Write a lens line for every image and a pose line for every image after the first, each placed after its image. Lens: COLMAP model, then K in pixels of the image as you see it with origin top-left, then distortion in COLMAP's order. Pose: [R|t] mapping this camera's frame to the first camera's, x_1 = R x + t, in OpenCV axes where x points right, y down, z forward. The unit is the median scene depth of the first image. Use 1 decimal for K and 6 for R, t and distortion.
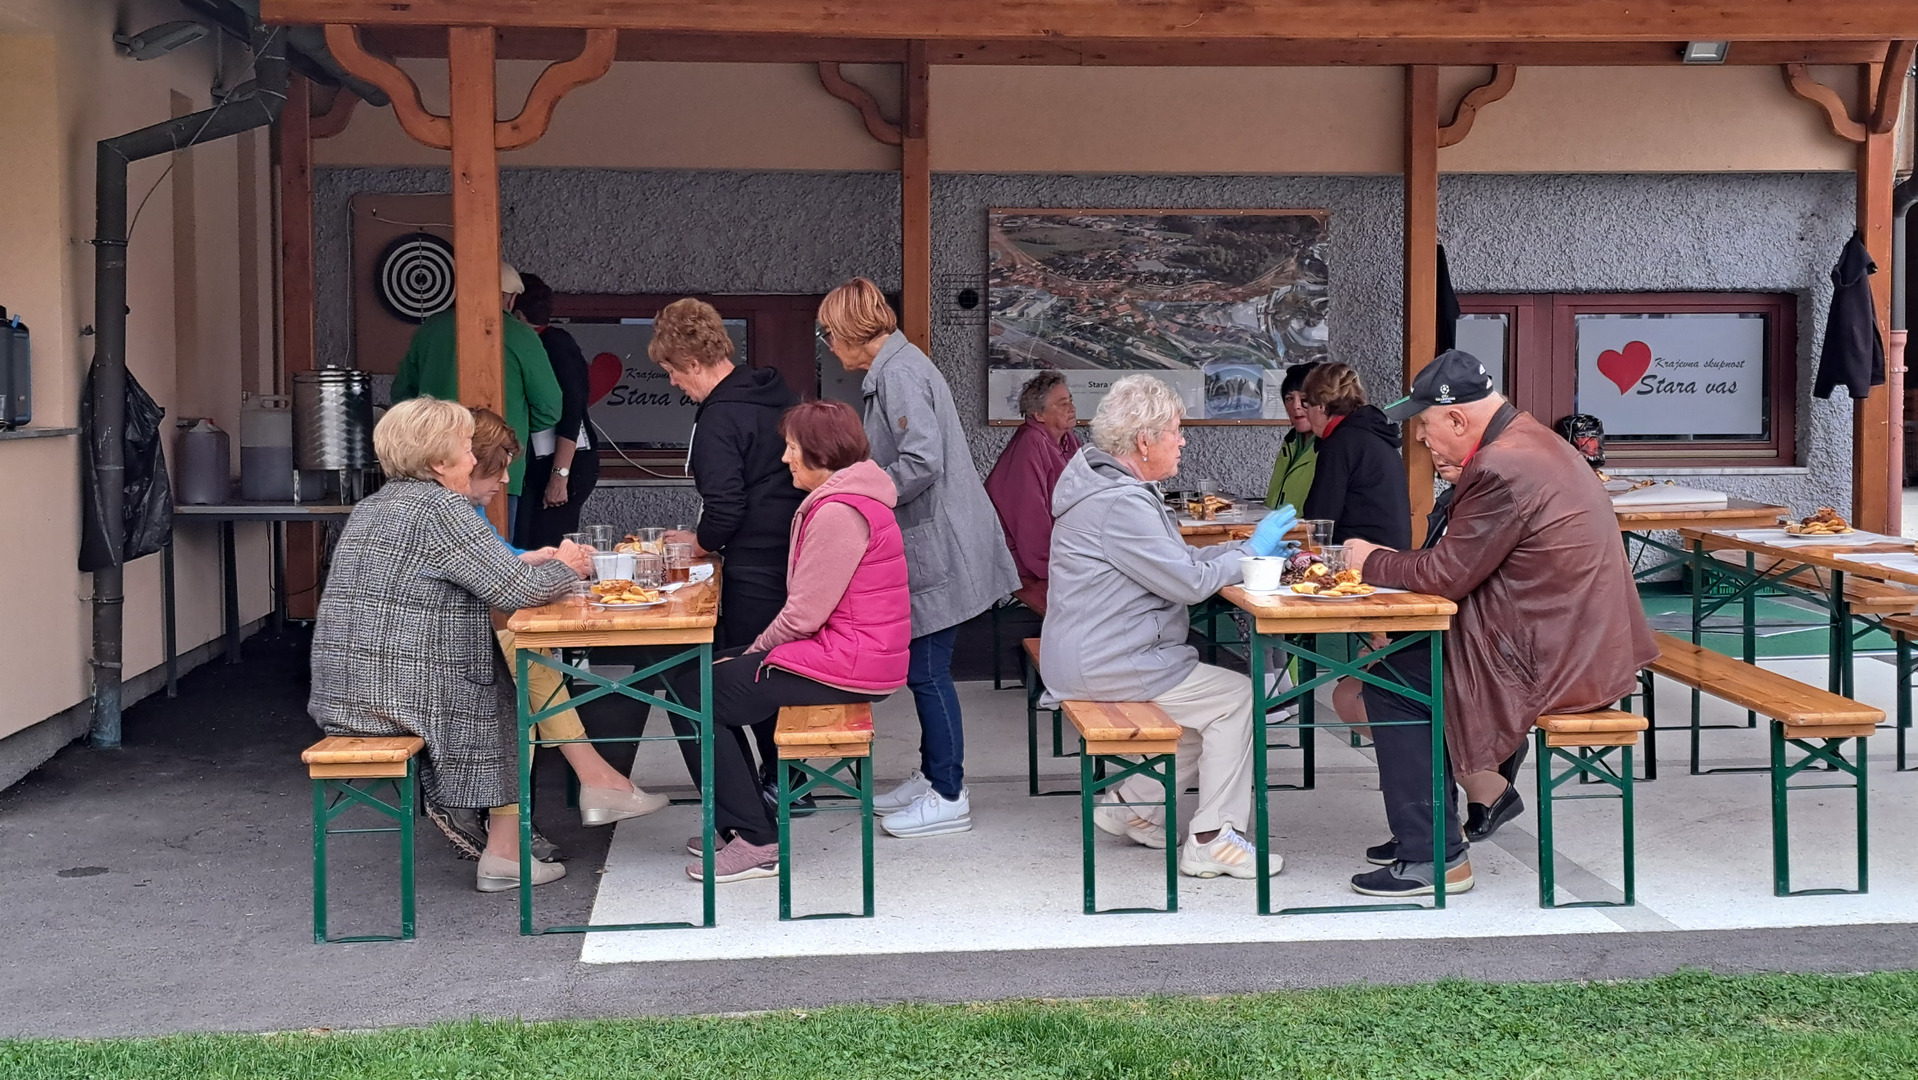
lens RADIAL K [[2932.1, 0, 1000.2], [0, 2932.1, 535.5], [0, 0, 1]] dist [0.317441, -1.132420]
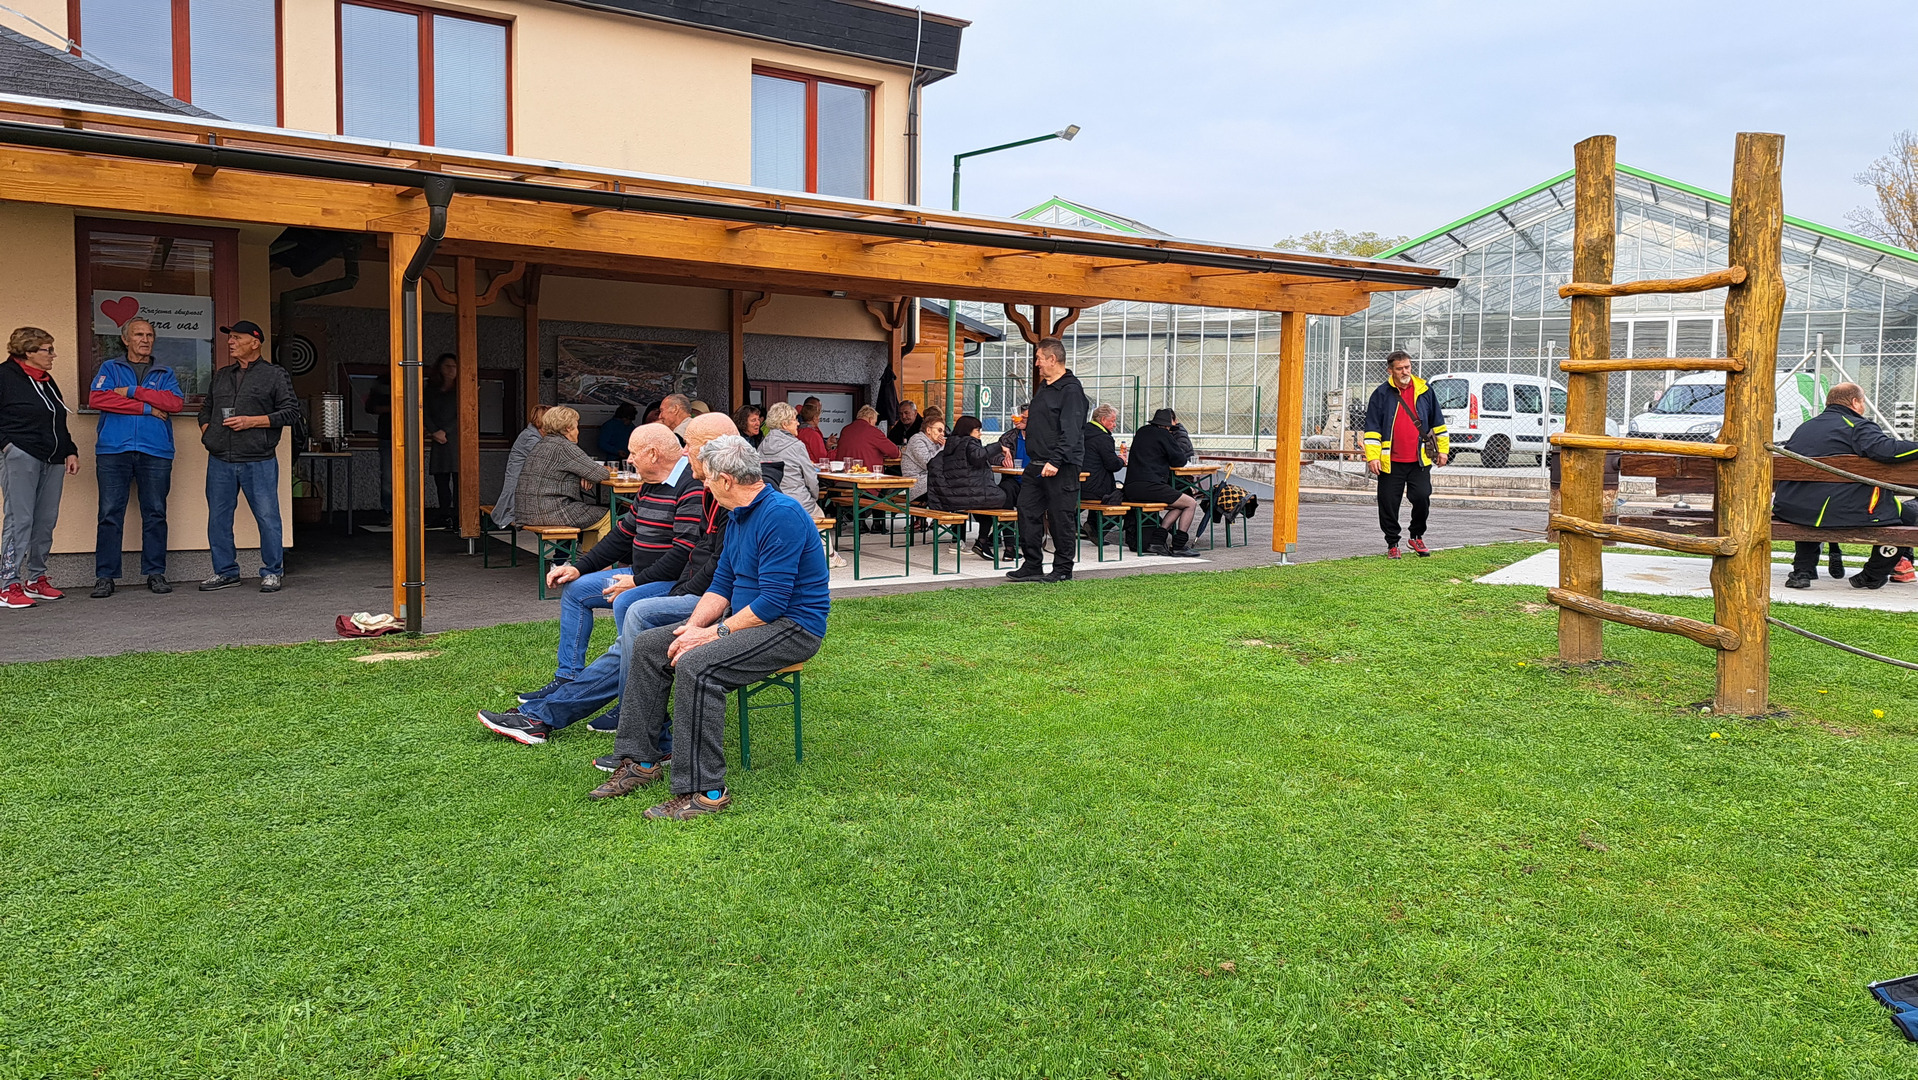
lens RADIAL K [[1385.2, 0, 1014.2], [0, 1385.2, 562.9], [0, 0, 1]] dist [0.087145, -0.000801]
pose [[0.876426, -0.027112, 0.480773, -0.237021], [0.005315, 0.998898, 0.046641, 0.022247], [-0.481507, -0.038322, 0.875604, -0.180933]]
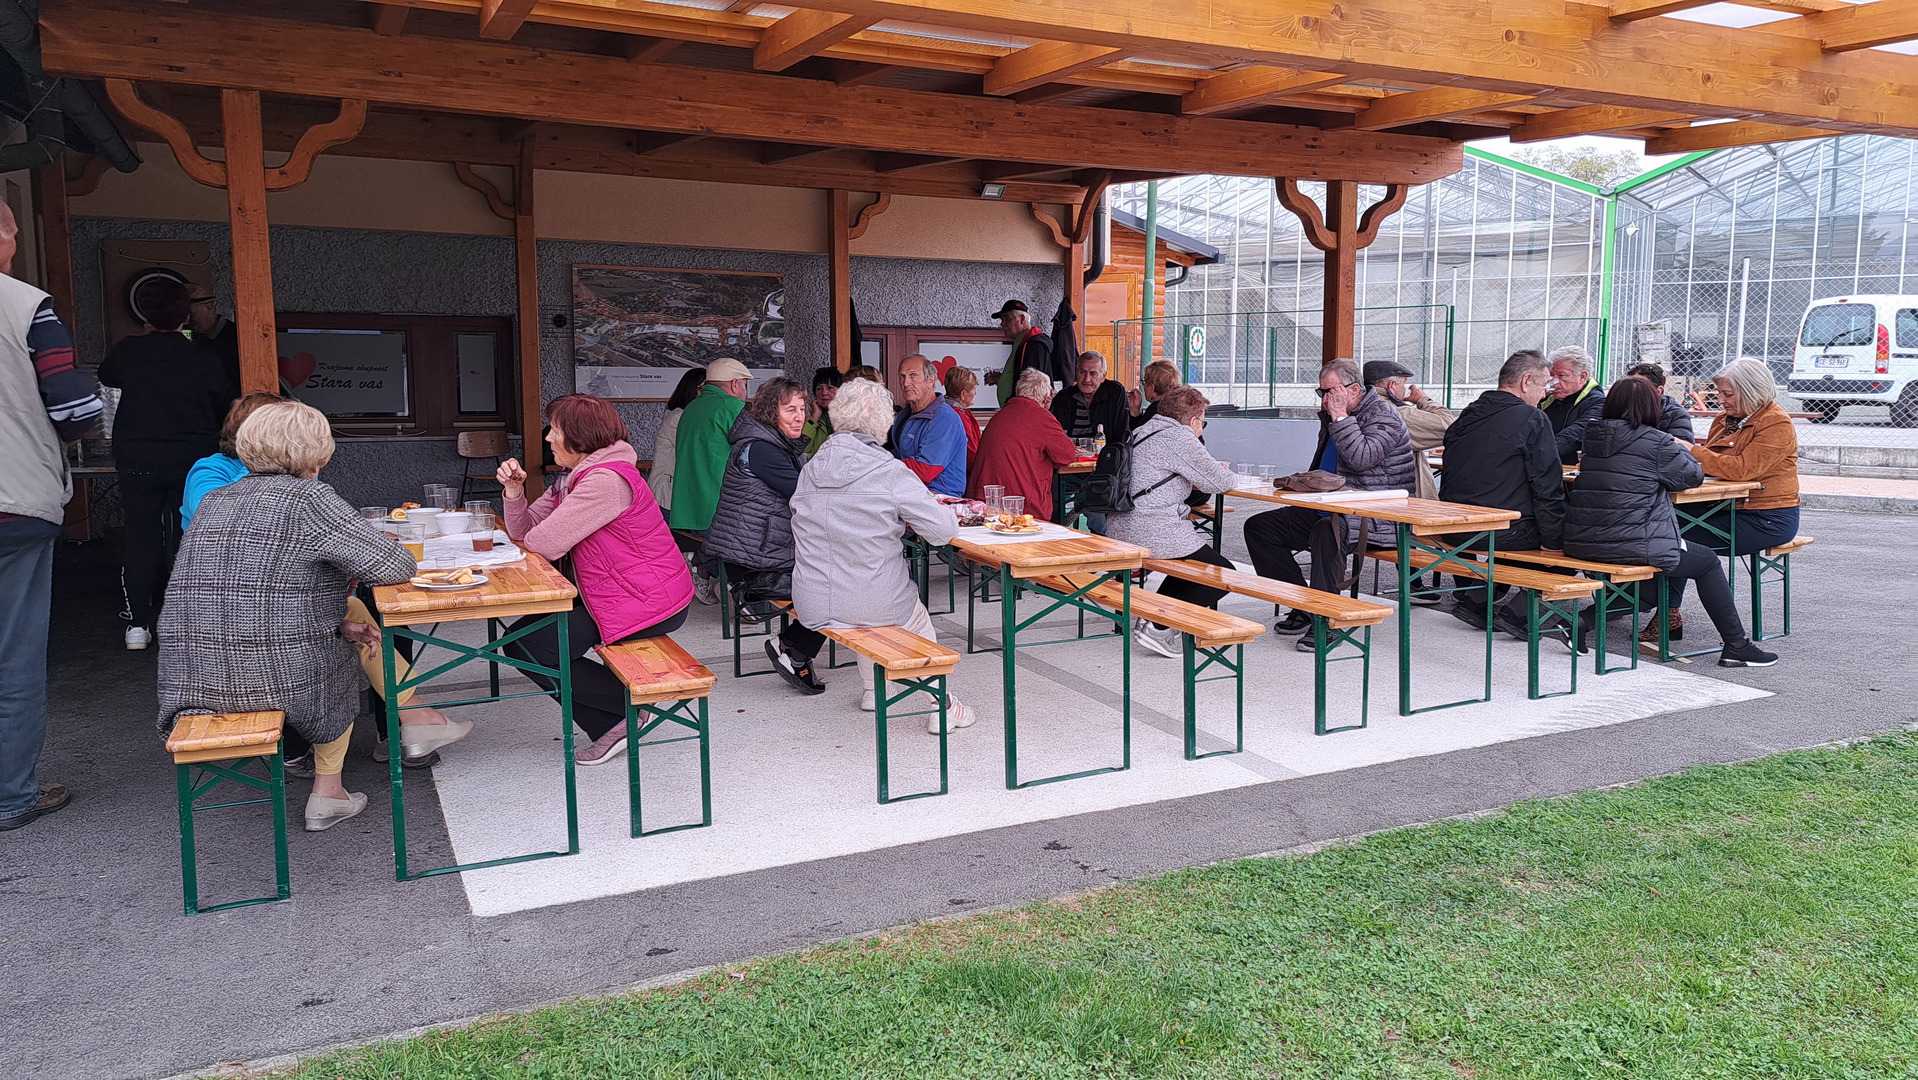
lens RADIAL K [[1379.4, 0, 1002.6], [0, 1379.4, 526.0], [0, 0, 1]] dist [0.080844, -0.094140]
pose [[0.930009, -0.034956, 0.365870, -0.069458], [0.013560, 0.998053, 0.060887, -0.013428], [-0.367286, -0.051664, 0.928672, 0.221800]]
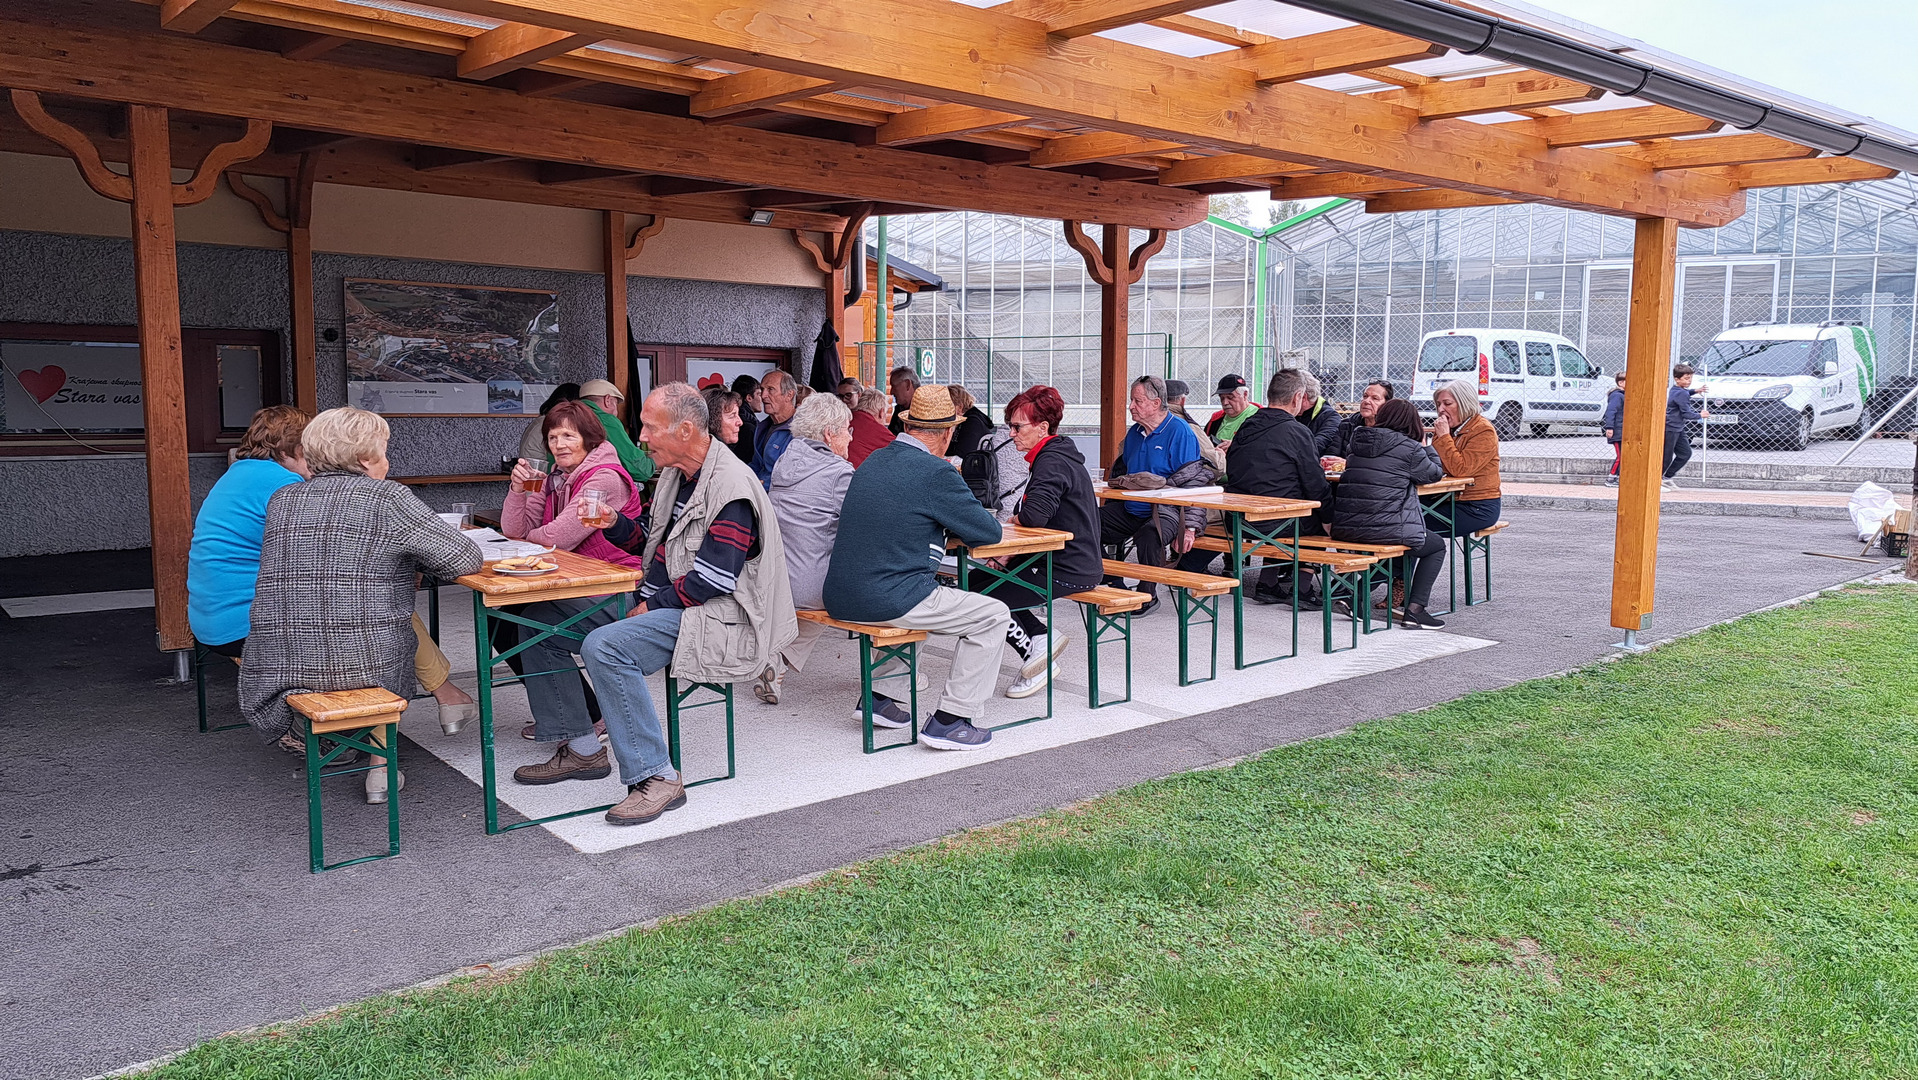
lens RADIAL K [[1369.8, 0, 974.6], [0, 1369.8, 535.3], [0, 0, 1]] dist [0.082806, -0.092959]
pose [[0.820359, -0.050361, 0.569626, -0.161159], [0.021226, 0.998110, 0.057674, -0.010321], [-0.571454, -0.035223, 0.819878, 0.207121]]
